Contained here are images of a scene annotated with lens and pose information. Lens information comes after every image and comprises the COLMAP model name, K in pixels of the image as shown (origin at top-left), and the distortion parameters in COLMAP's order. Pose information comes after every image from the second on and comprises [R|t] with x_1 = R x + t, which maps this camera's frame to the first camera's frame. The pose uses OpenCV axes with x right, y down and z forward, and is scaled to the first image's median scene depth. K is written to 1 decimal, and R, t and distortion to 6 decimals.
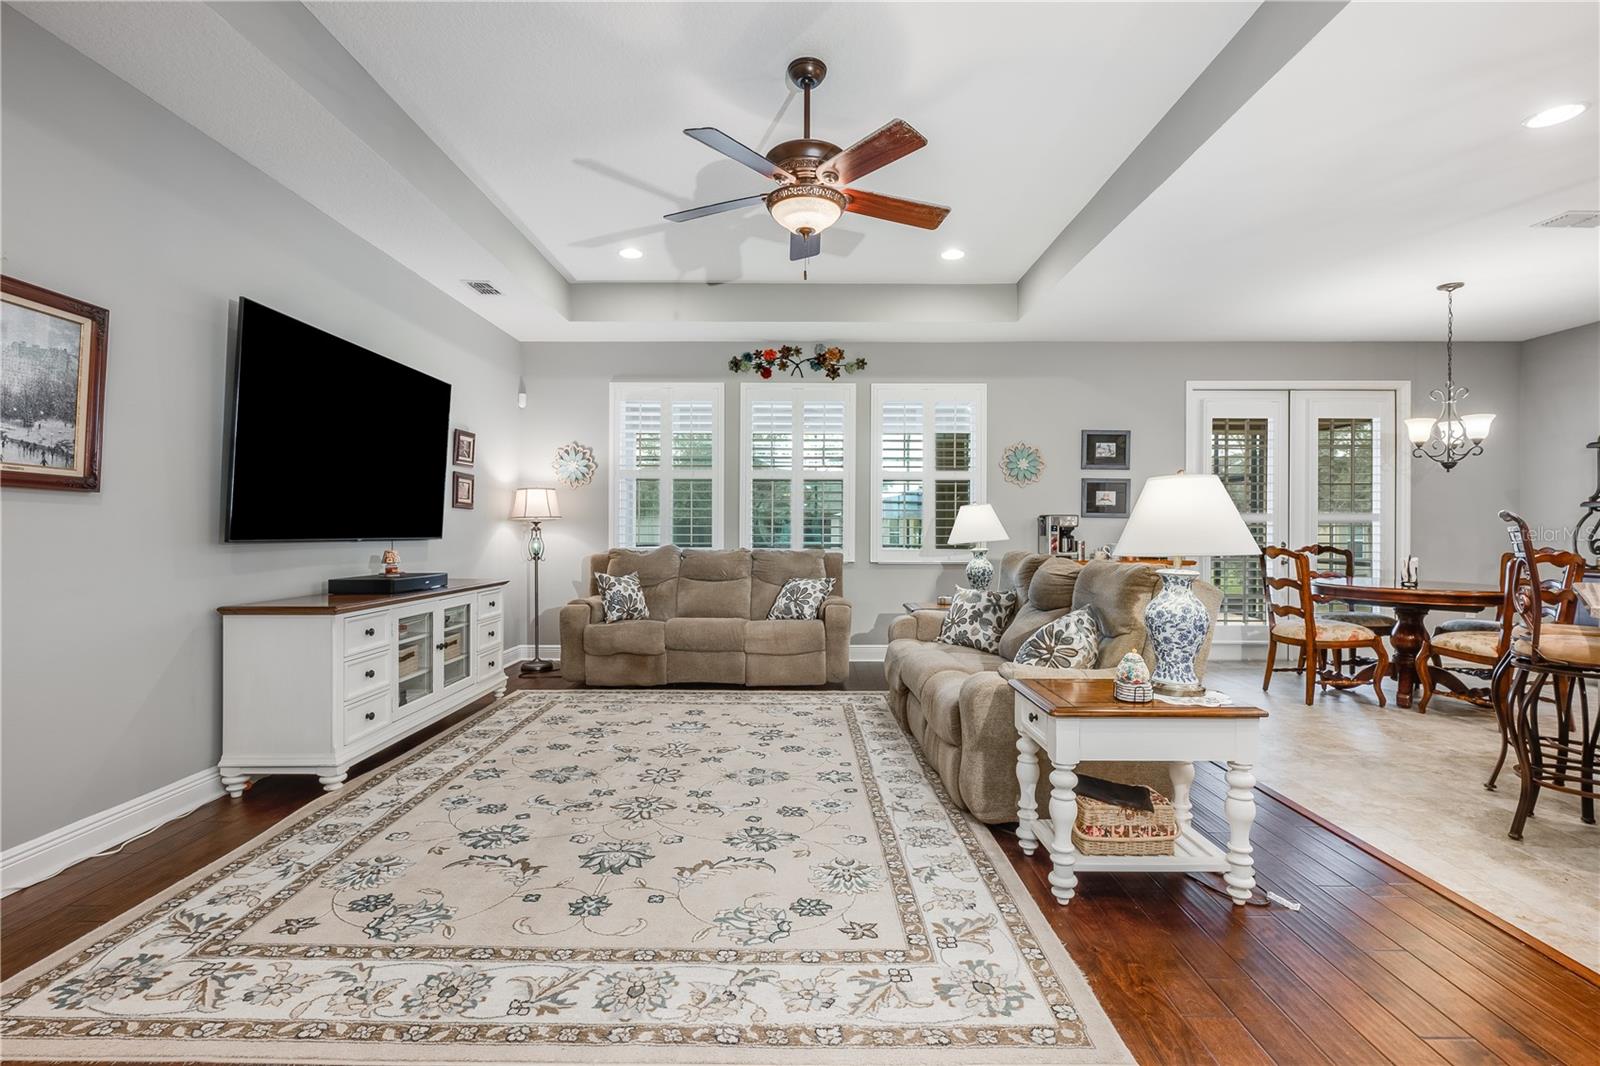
lens RADIAL K [[731.2, 0, 795.3], [0, 731.2, 529.2], [0, 0, 1]] dist [-0.000831, -0.000249]
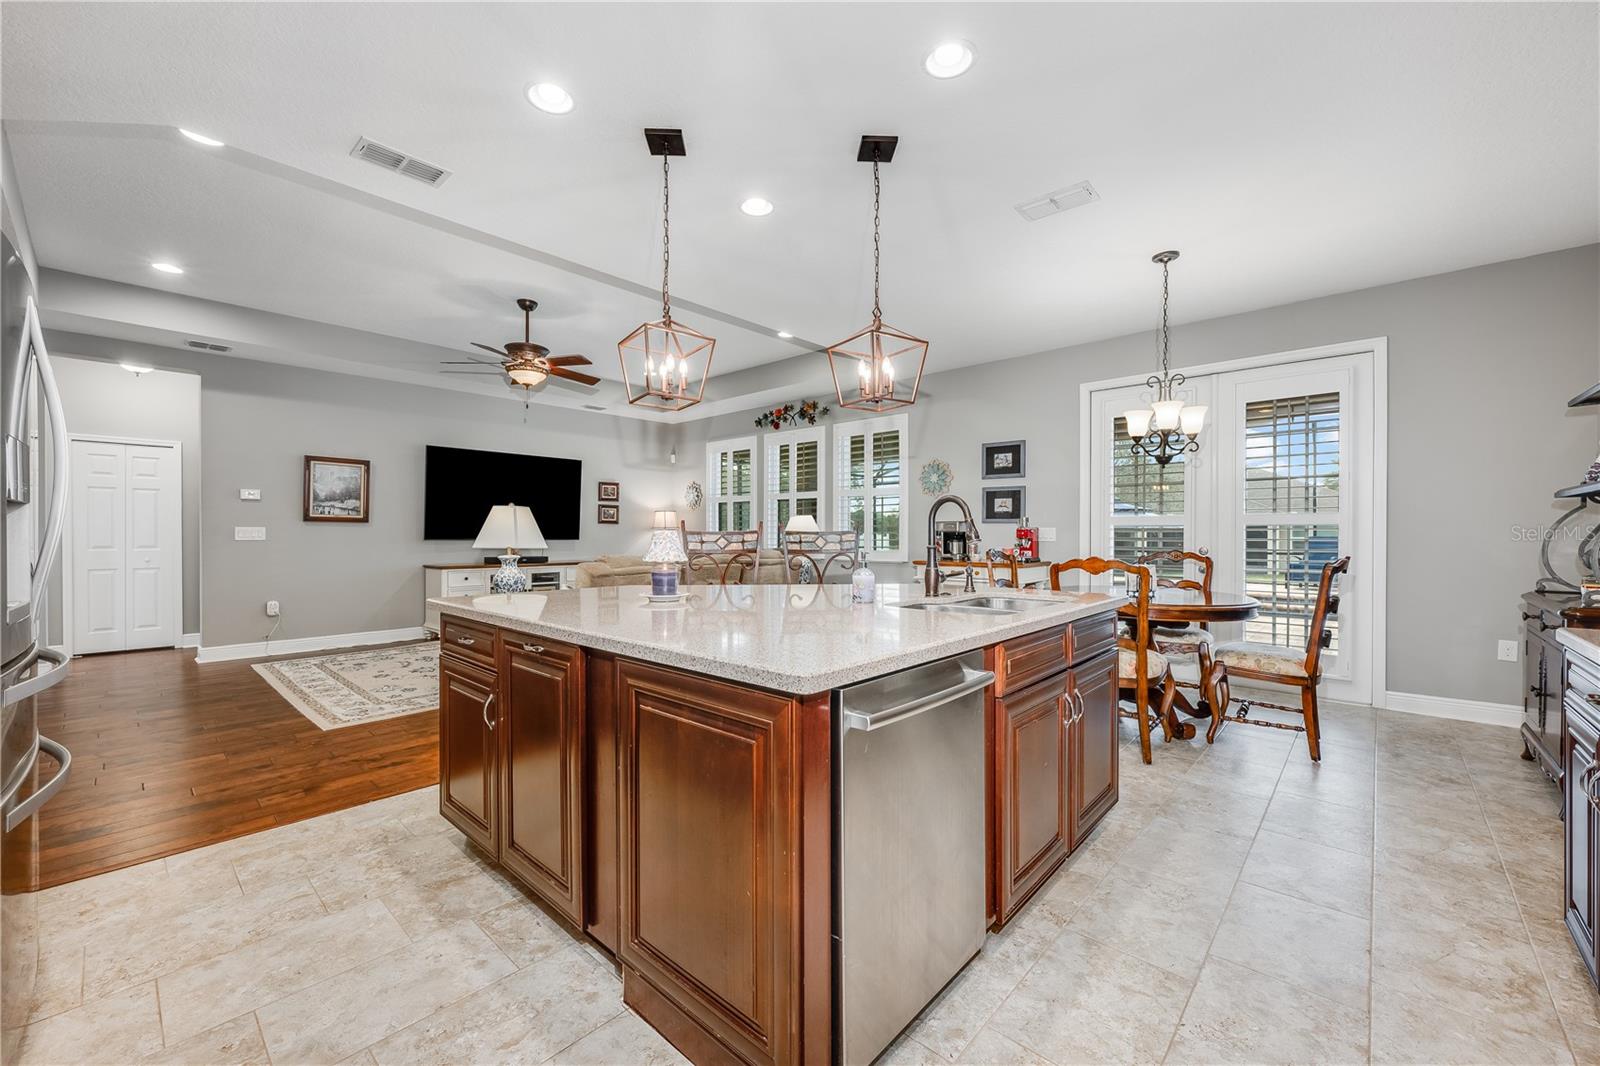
lens RADIAL K [[632.8, 0, 797.9], [0, 632.8, 537.9], [0, 0, 1]] dist [-0.002478, 0.000457]
pose [[0.743136, 0.000315, -0.669141, 1.490161], [0.001833, 0.999995, 0.002507, 0.005492], [0.669138, -0.003090, 0.743131, 0.190198]]
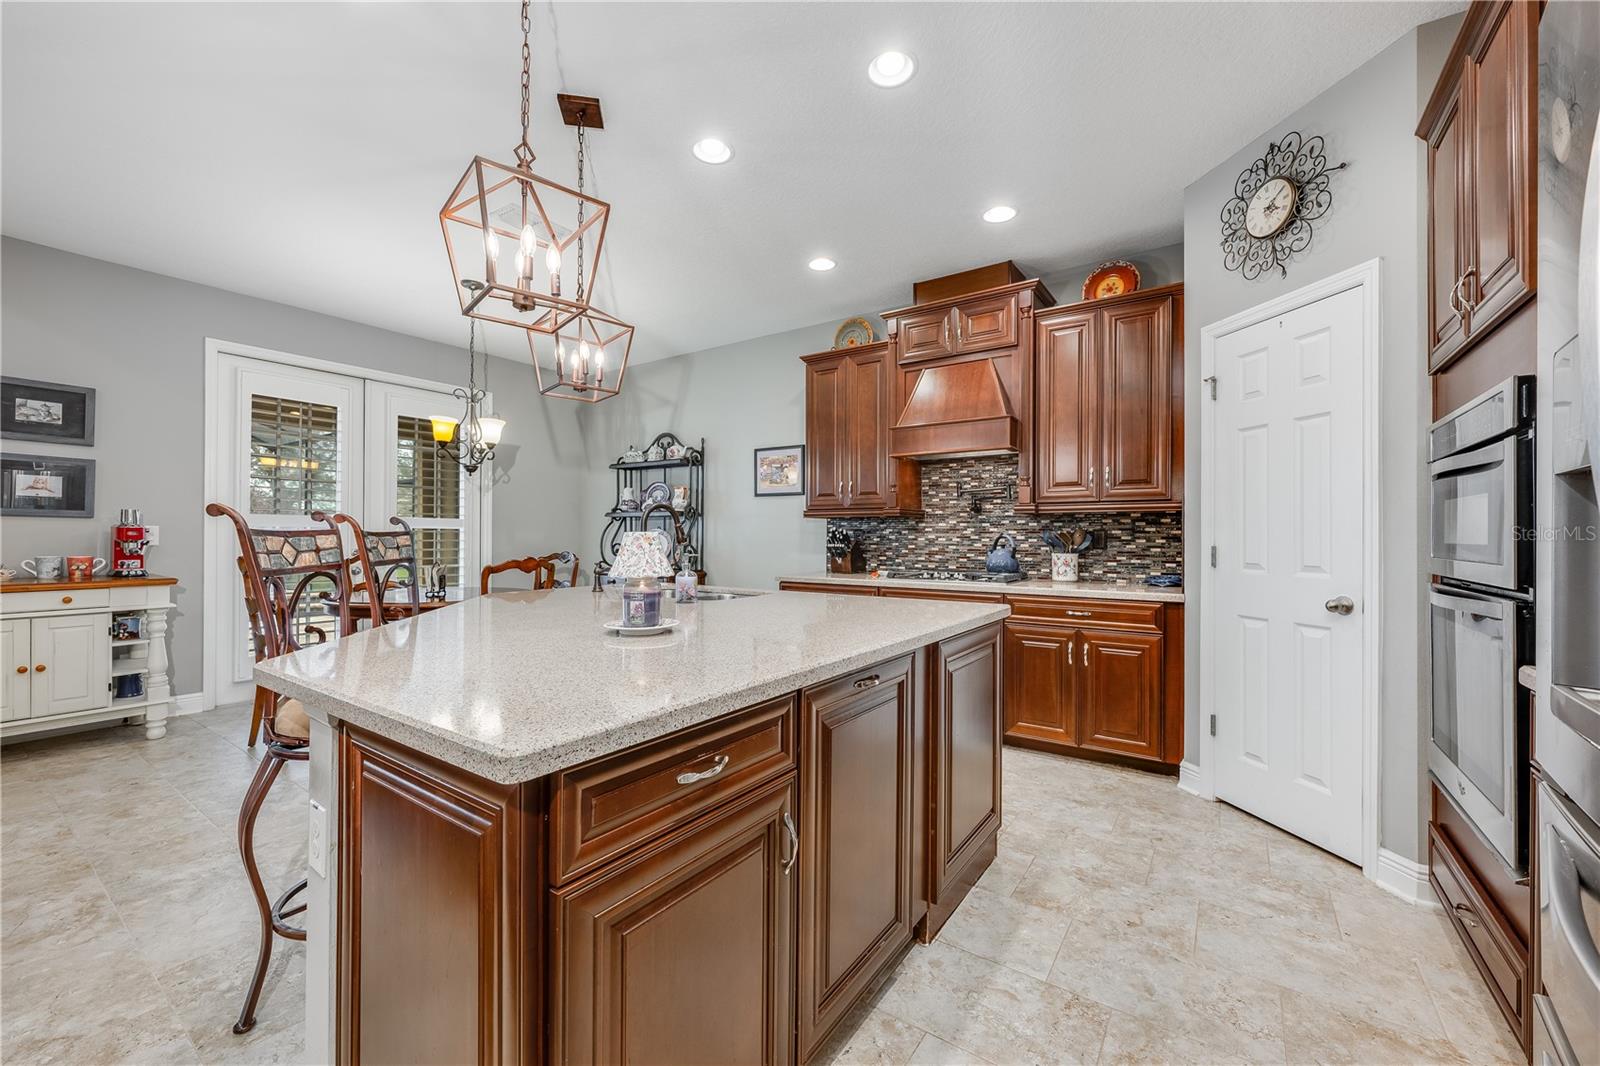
lens RADIAL K [[632.8, 0, 797.6], [0, 632.8, 537.1], [0, 0, 1]] dist [-0.002478, 0.000457]
pose [[0.563349, 0.000216, 0.826219, 0.617564], [-0.001438, 0.999999, 0.000719, 0.002114], [-0.826218, -0.001593, 0.563349, 0.237785]]
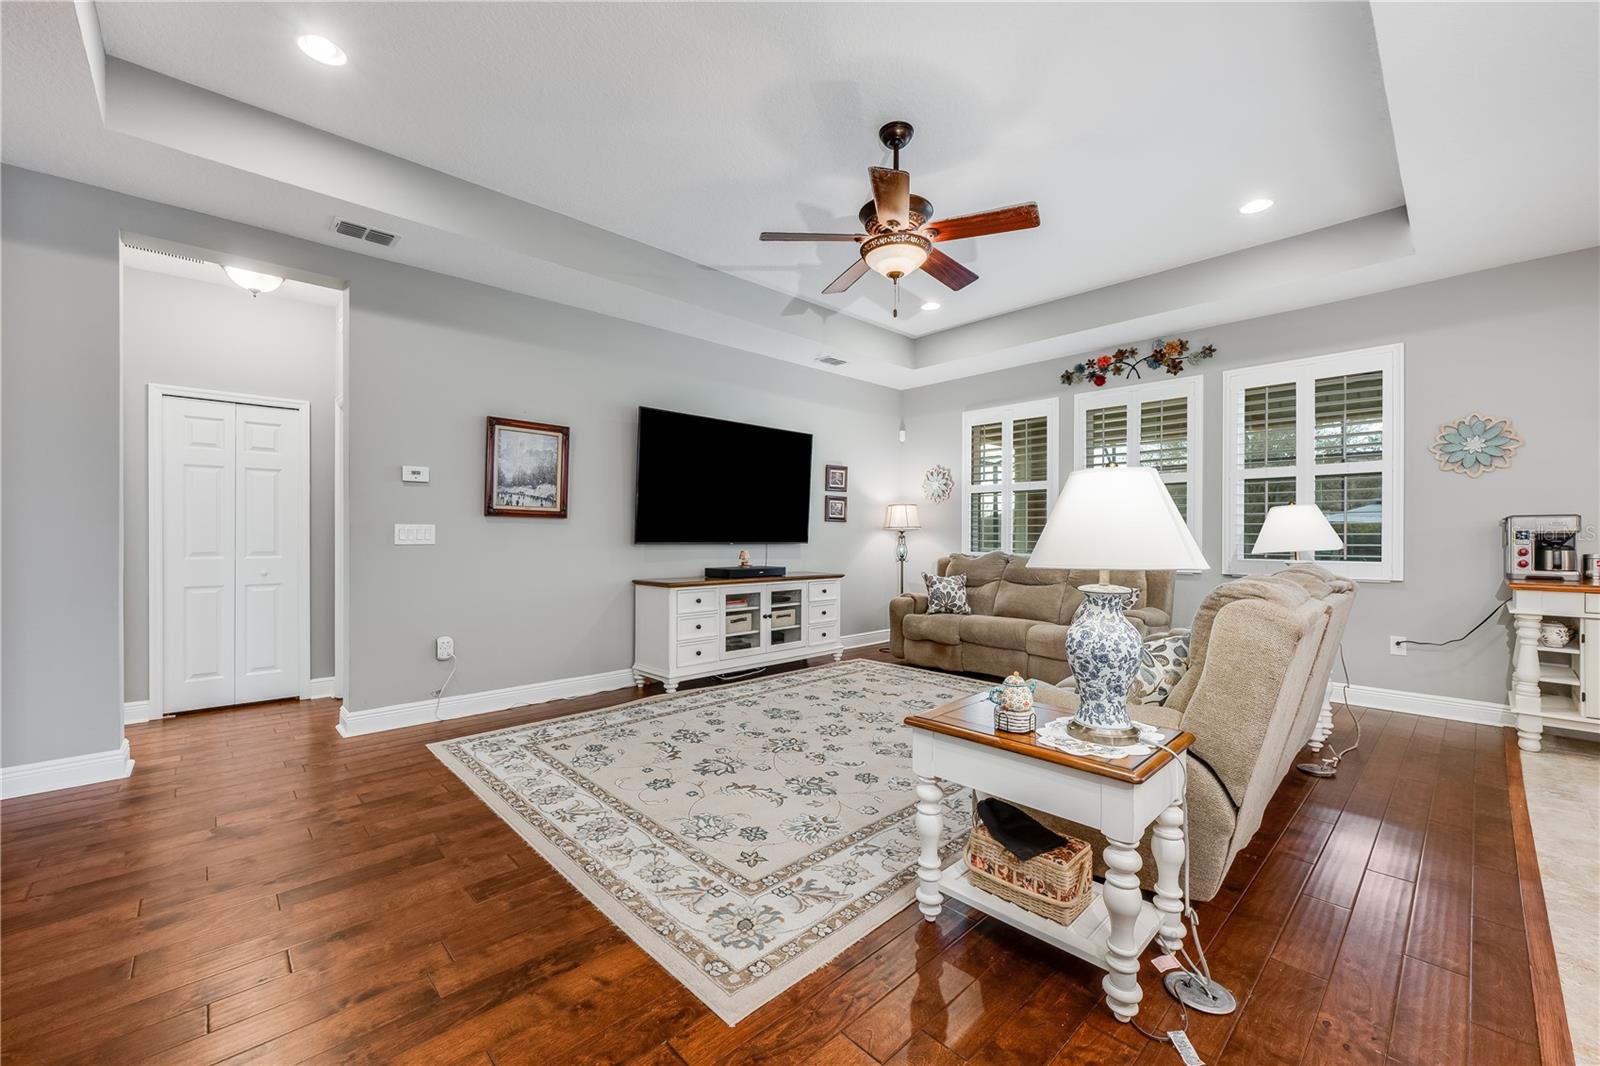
lens RADIAL K [[632.8, 0, 795.5], [0, 632.8, 537.5], [0, 0, 1]] dist [-0.002478, 0.000457]
pose [[0.692018, -0.000126, -0.721880, 0.538038], [0.000639, 1.000000, 0.000438, 0.000860], [0.721880, -0.000764, 0.692018, 0.181335]]
